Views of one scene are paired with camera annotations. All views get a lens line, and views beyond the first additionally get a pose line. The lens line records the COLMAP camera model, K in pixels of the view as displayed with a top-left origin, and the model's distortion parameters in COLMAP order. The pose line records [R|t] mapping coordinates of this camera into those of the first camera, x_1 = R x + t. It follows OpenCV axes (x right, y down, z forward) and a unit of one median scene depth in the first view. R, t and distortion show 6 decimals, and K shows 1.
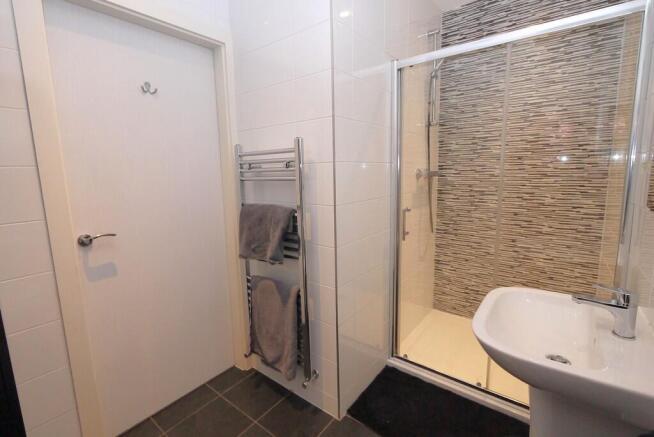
lens RADIAL K [[295.0, 0, 326.3], [0, 295.0, 216.1], [0, 0, 1]] dist [0.000047, -0.000011]
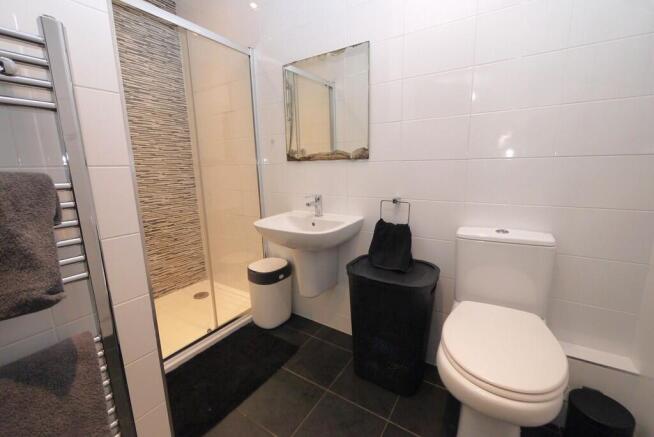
lens RADIAL K [[272.7, 0, 325.9], [0, 272.7, 217.5], [0, 0, 1]] dist [-0.007670, 0.000278]
pose [[-0.084584, -0.164452, 0.982752, -0.448003], [0.166104, 0.970158, 0.176641, 0.026230], [-0.982474, 0.178180, -0.054744, 0.477899]]
